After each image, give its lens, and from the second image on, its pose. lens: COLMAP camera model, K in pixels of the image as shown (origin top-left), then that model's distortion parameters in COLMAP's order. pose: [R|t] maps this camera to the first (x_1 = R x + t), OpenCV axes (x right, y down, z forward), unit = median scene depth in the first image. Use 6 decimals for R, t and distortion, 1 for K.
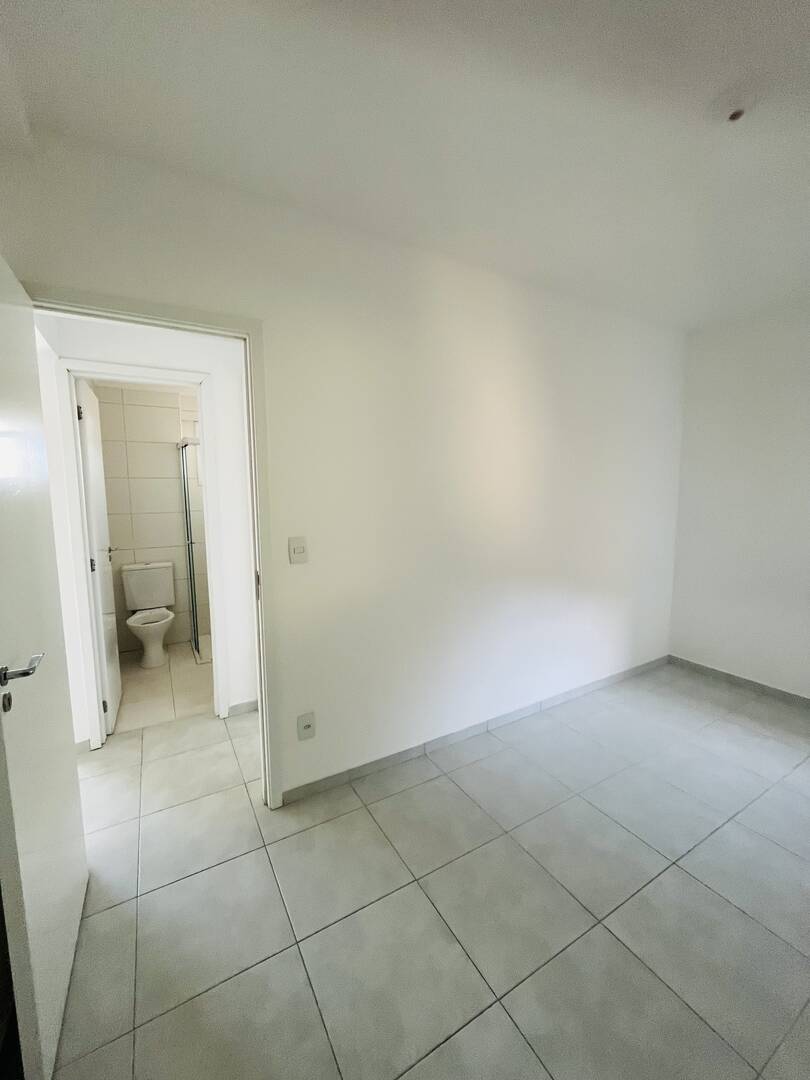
lens RADIAL K [[438.1, 0, 406.4], [0, 438.1, 537.9], [0, 0, 1]] dist [-0.000874, 0.000185]
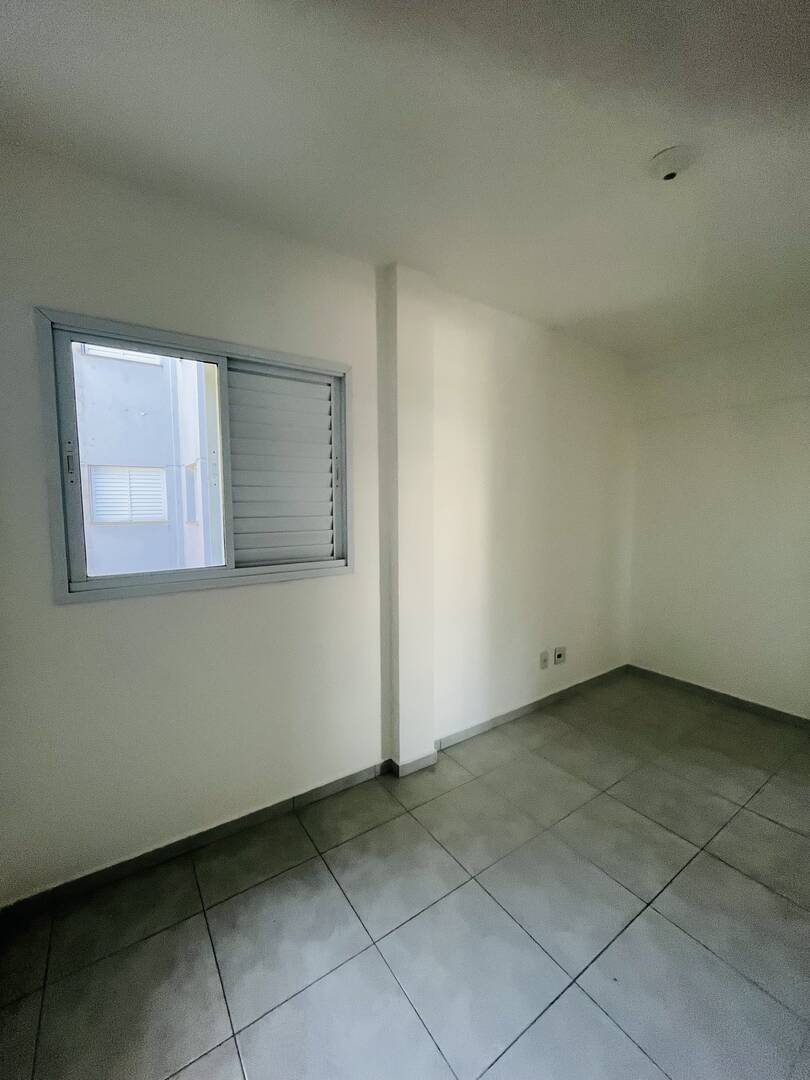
lens RADIAL K [[438.1, 0, 406.4], [0, 438.1, 537.9], [0, 0, 1]] dist [-0.000874, 0.000185]
pose [[-0.996747, 0.018048, -0.078553, 0.771110], [0.002171, 0.980264, 0.197683, -0.138367], [0.080570, 0.196869, -0.977114, 1.117596]]
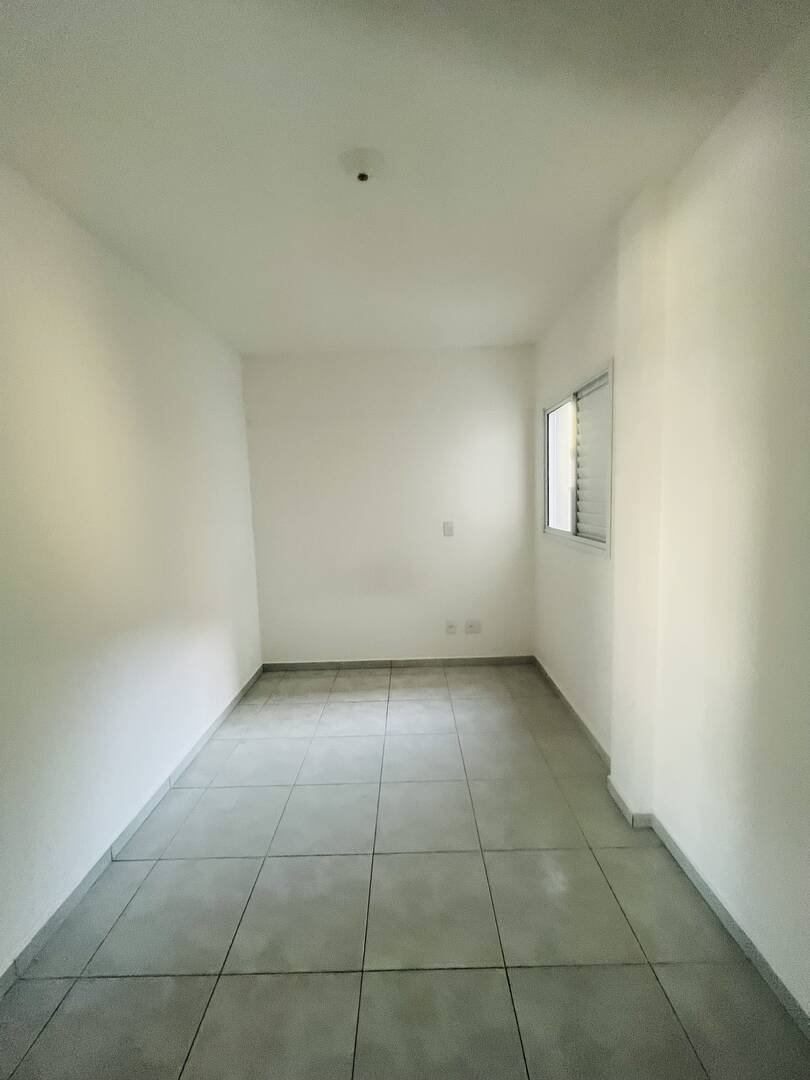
lens RADIAL K [[438.1, 0, 406.4], [0, 438.1, 537.9], [0, 0, 1]] dist [-0.000874, 0.000185]
pose [[0.508379, -0.087467, 0.856680, -0.125734], [0.123908, 0.991906, 0.027744, -0.023223], [-0.852172, 0.092045, 0.515102, 0.204016]]
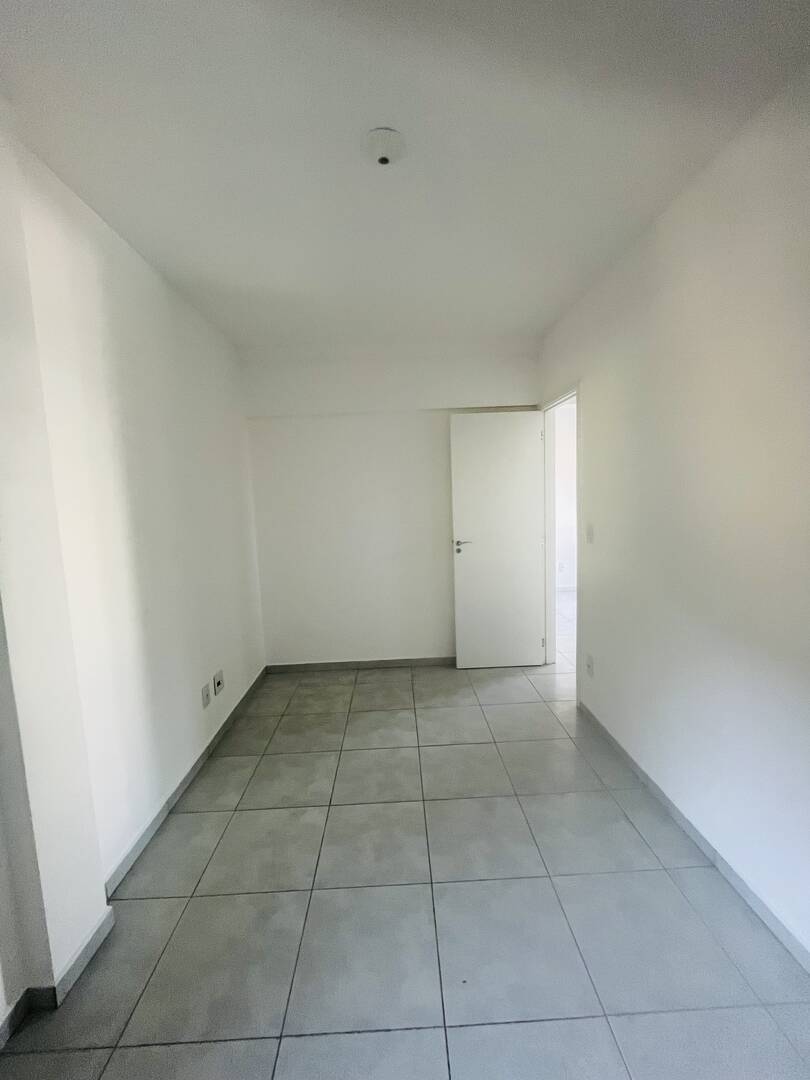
lens RADIAL K [[438.1, 0, 406.4], [0, 438.1, 537.9], [0, 0, 1]] dist [-0.000874, 0.000185]
pose [[-0.476366, 0.116276, -0.871525, 0.903805], [-0.056758, 0.985083, 0.162450, -0.104294], [0.877413, 0.126852, -0.462661, 0.846676]]
